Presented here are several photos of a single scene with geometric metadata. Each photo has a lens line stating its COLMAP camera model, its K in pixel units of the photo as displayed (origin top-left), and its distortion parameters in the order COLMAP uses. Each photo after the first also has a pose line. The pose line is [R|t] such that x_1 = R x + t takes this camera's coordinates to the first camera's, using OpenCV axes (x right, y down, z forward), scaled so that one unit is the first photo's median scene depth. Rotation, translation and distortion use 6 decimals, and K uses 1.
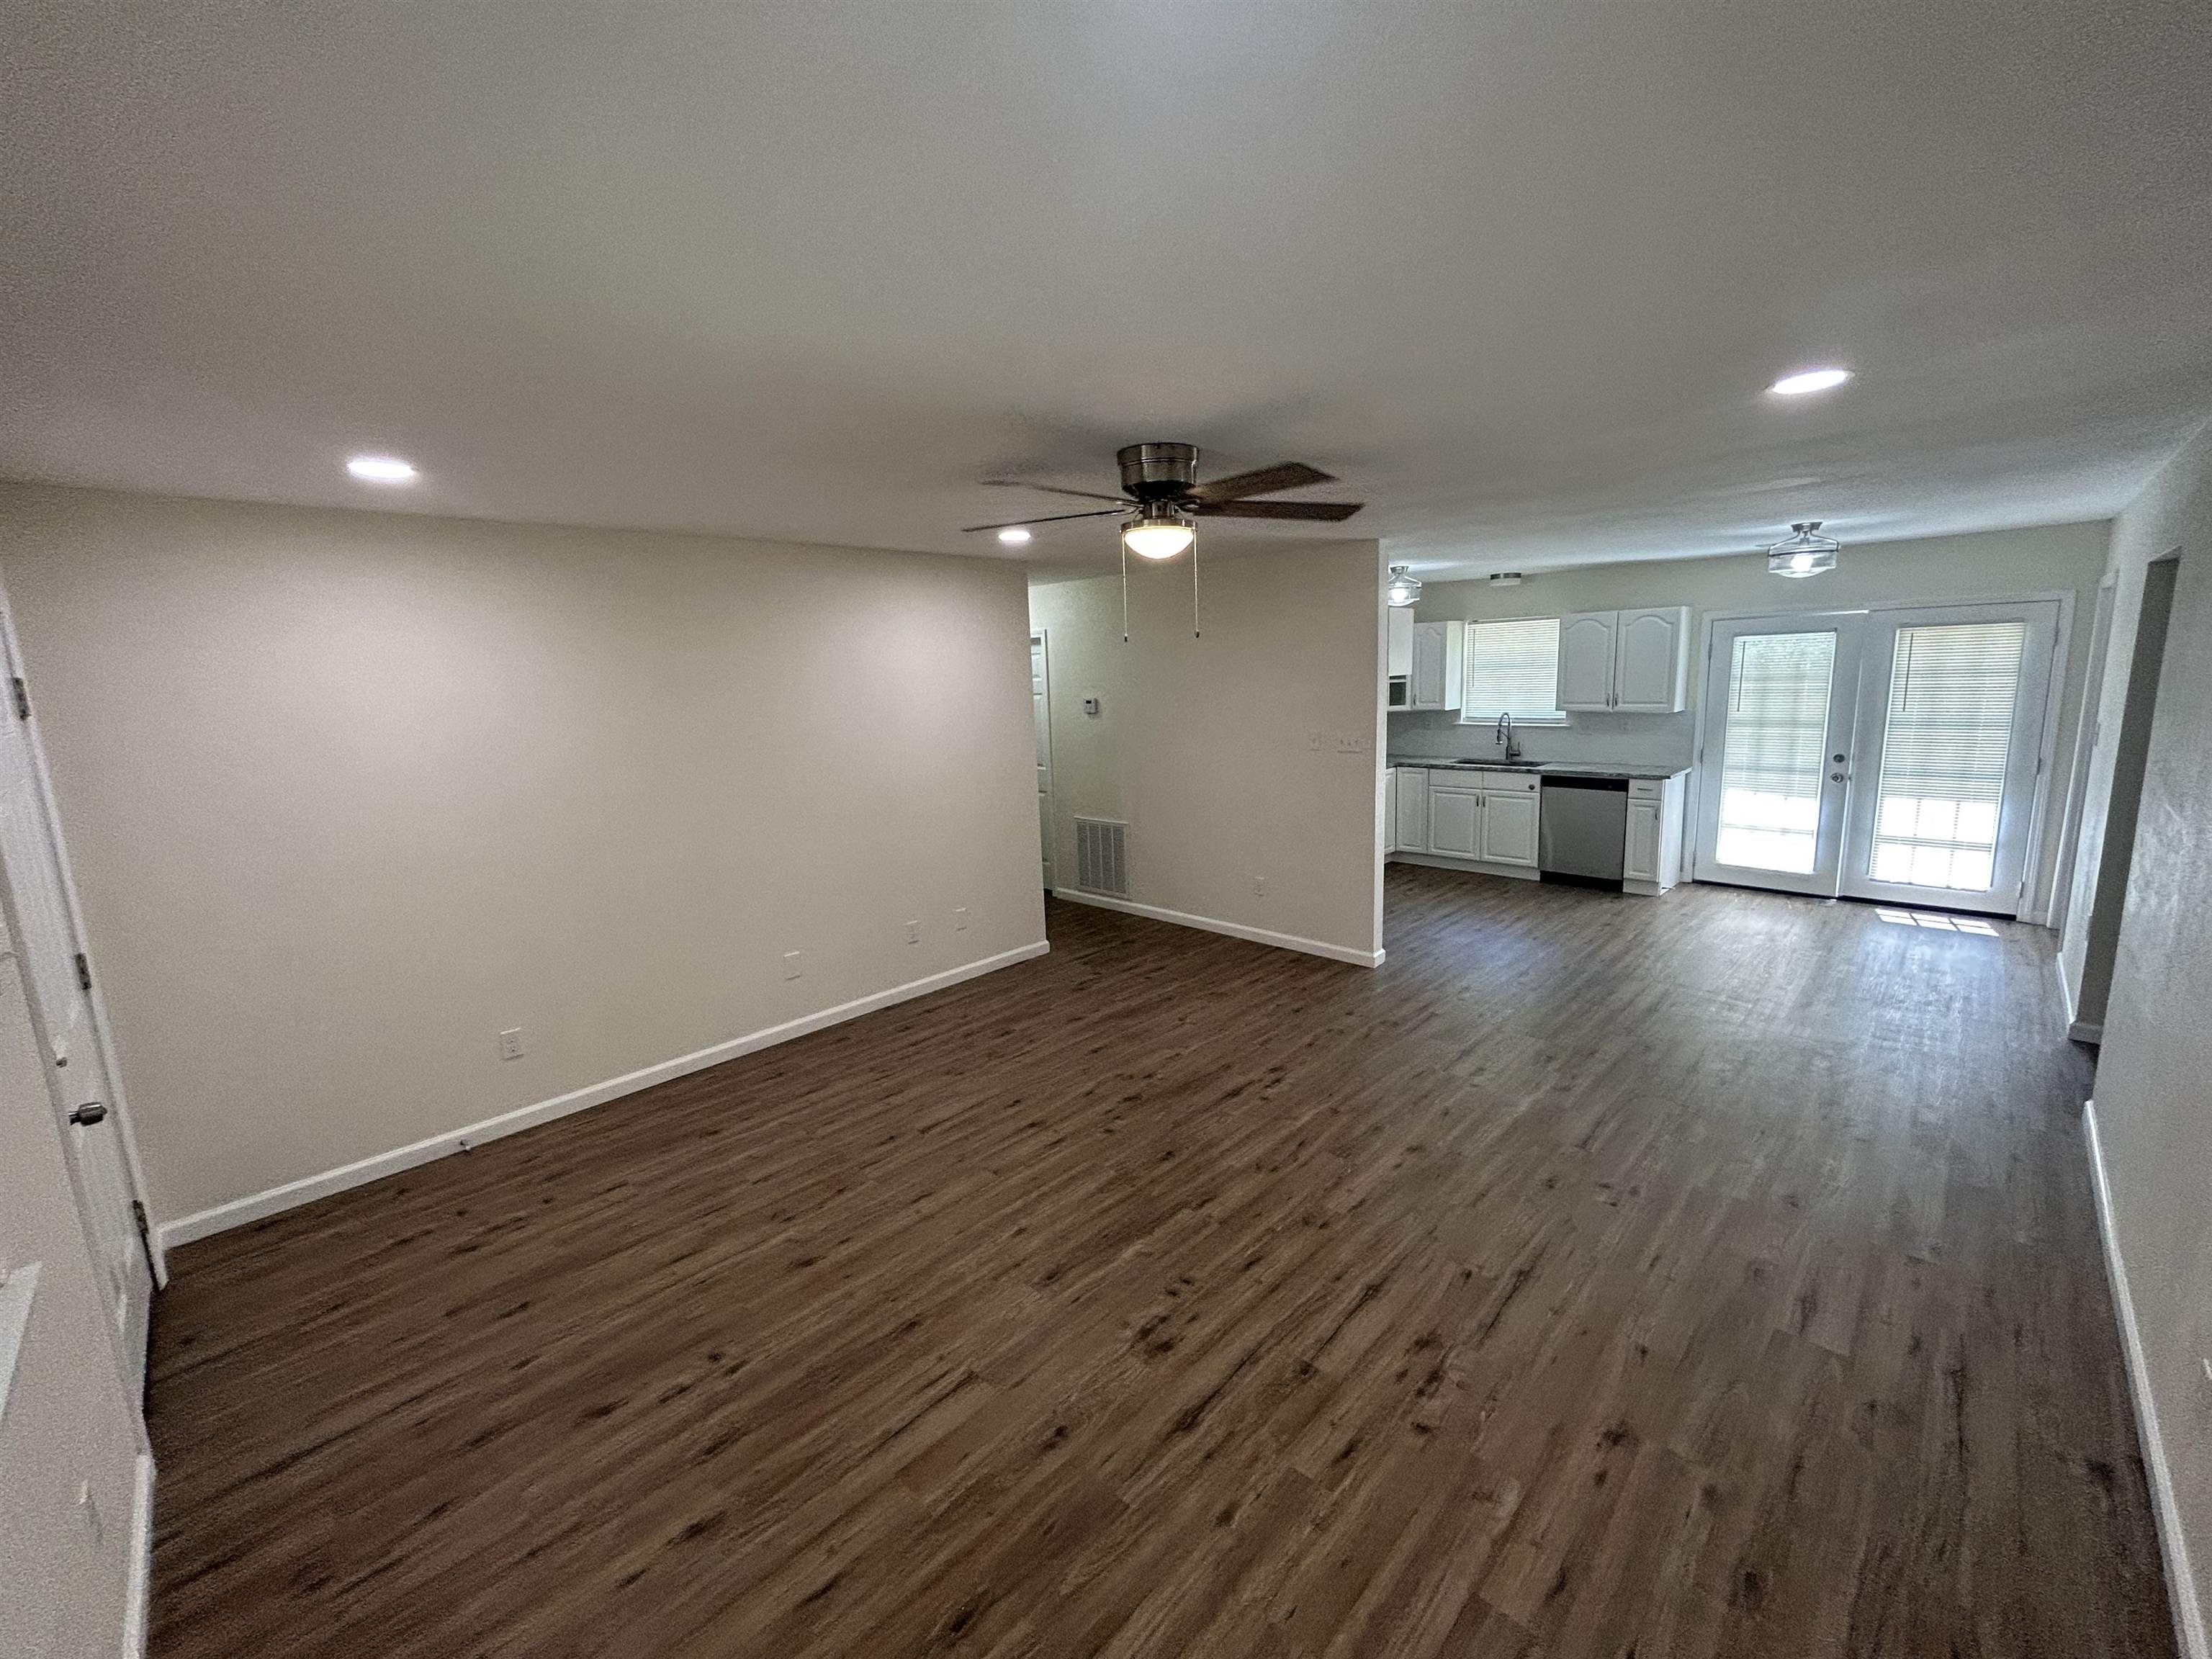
lens RADIAL K [[893.2, 0, 1108.6], [0, 893.2, 822.4], [0, 0, 1]] dist [-0.000115, 0.001140]
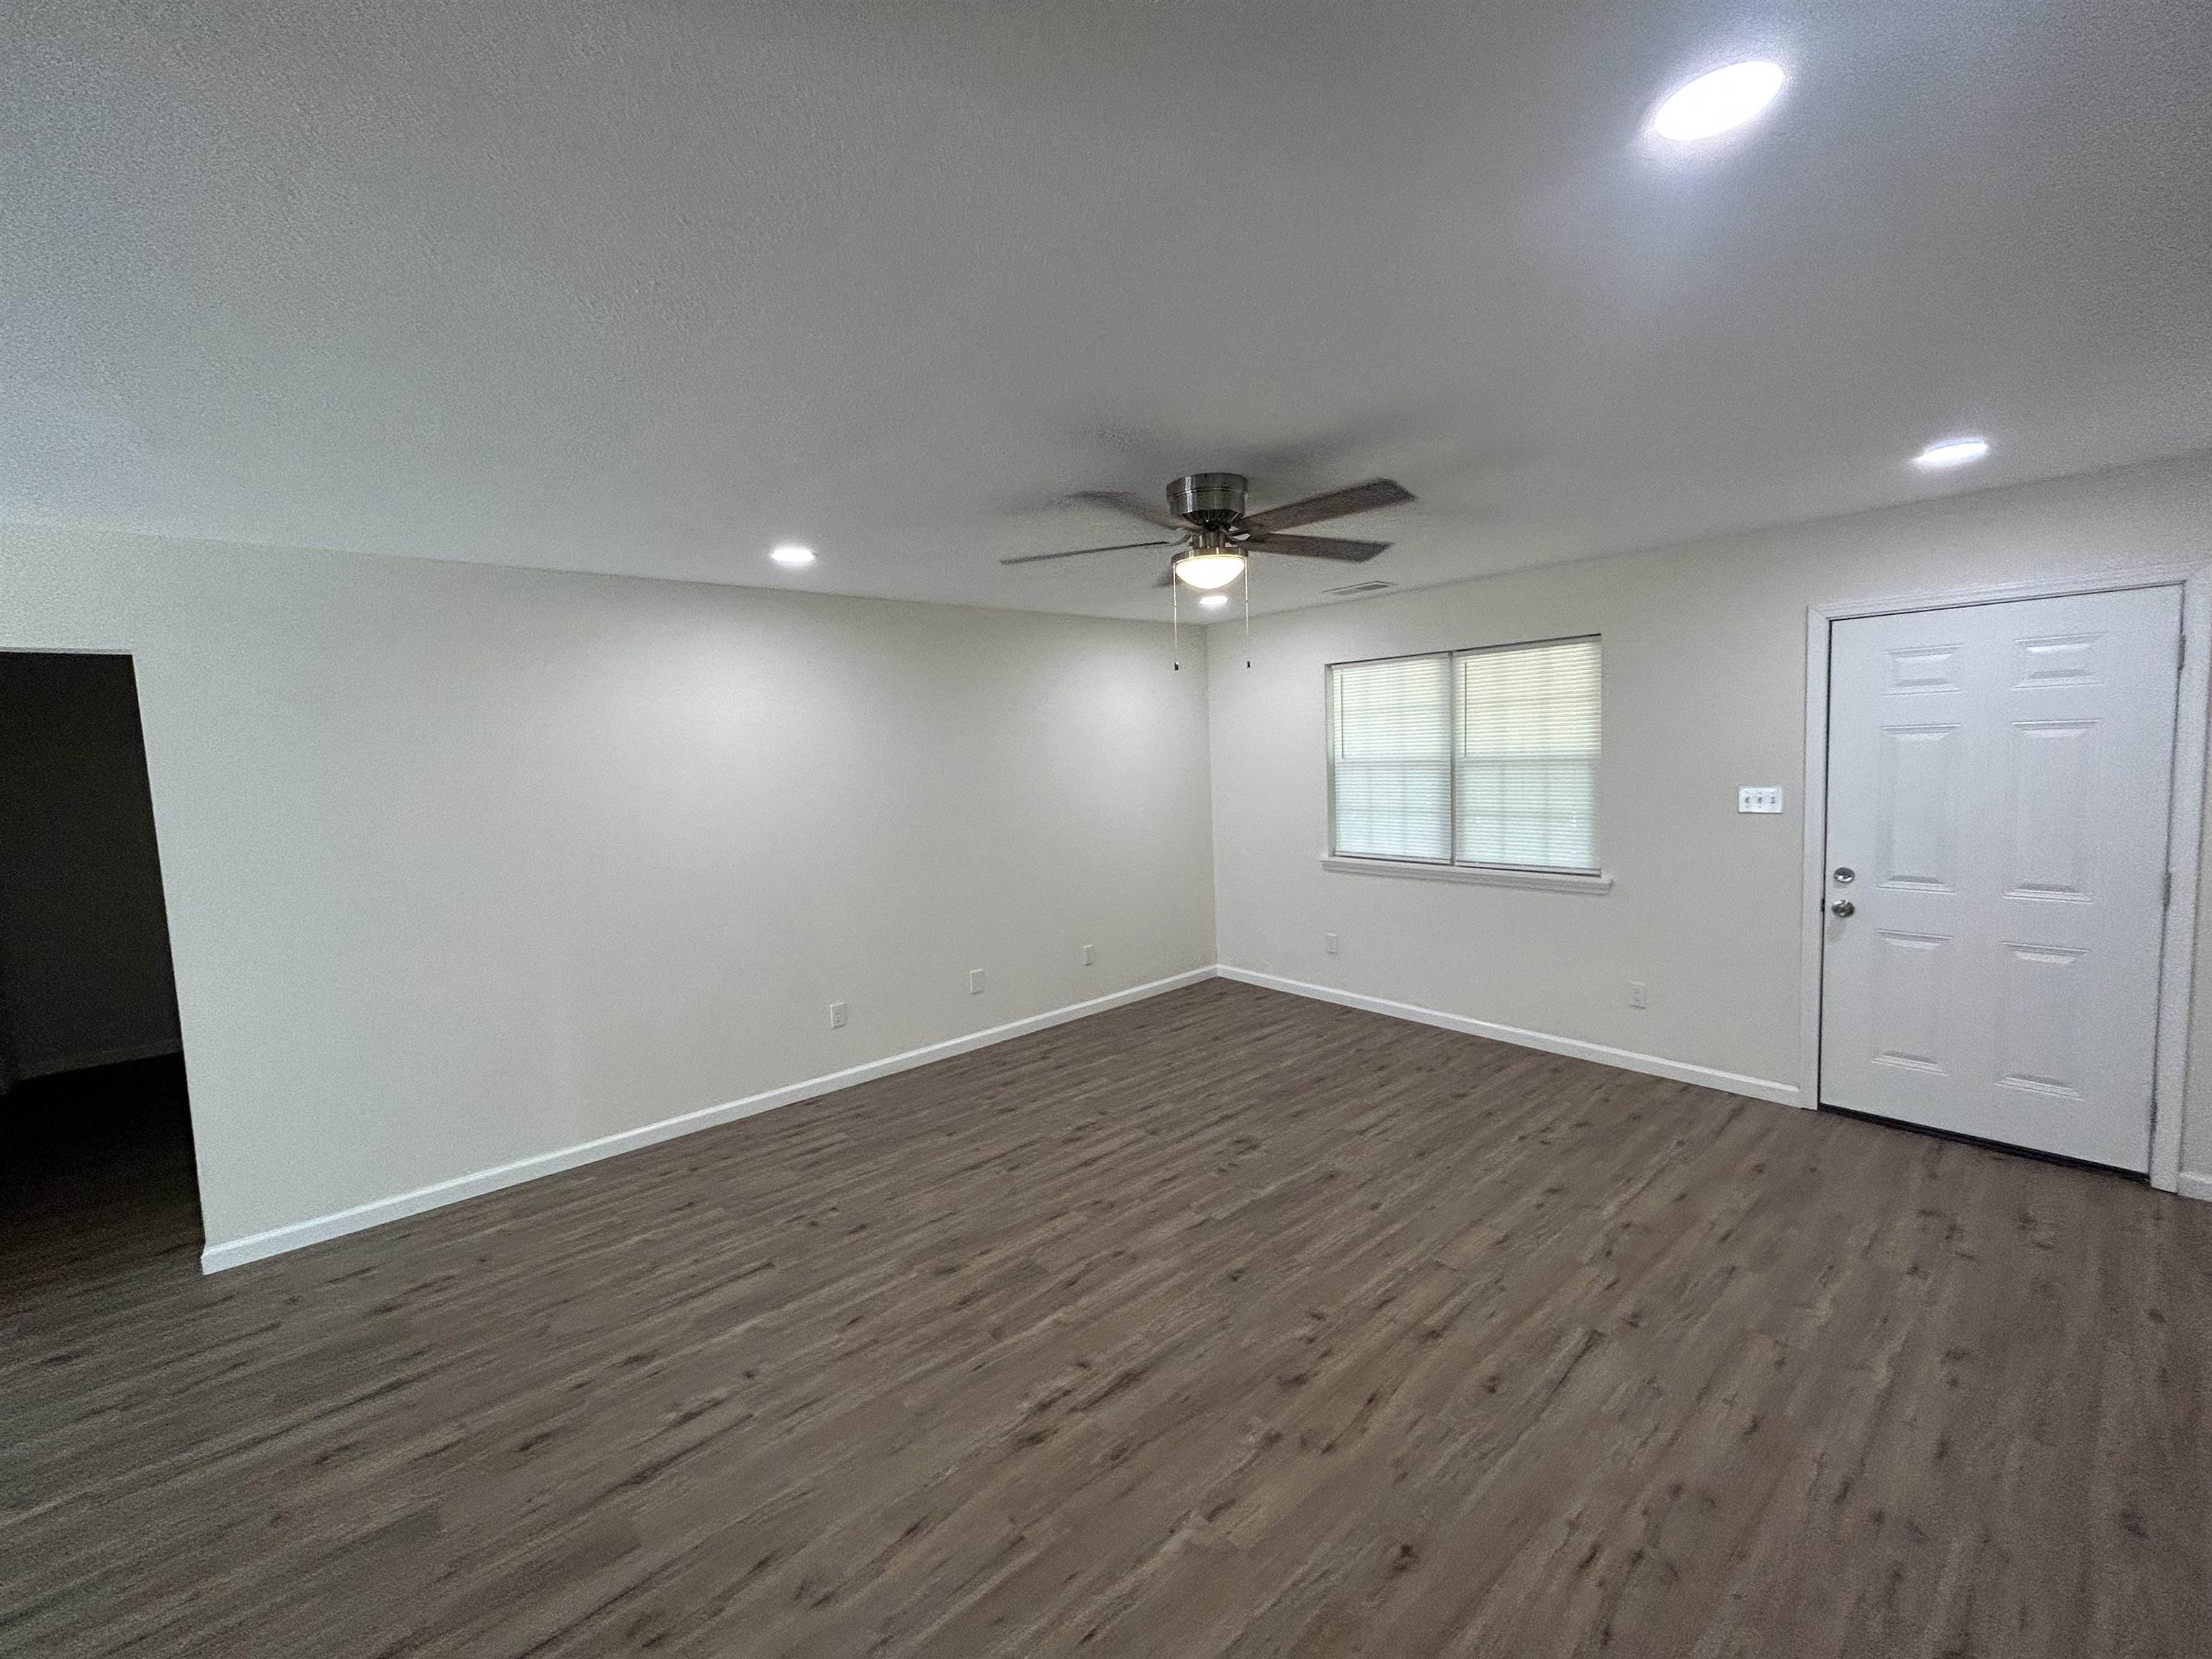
lens RADIAL K [[893.2, 0, 1108.9], [0, 893.2, 826.5], [0, 0, 1]] dist [-0.000115, 0.001140]
pose [[-0.994066, 0.066613, 0.085994, 0.093698], [0.086521, 0.963343, 0.253938, -0.277760], [-0.065926, 0.259872, -0.963390, 1.880742]]
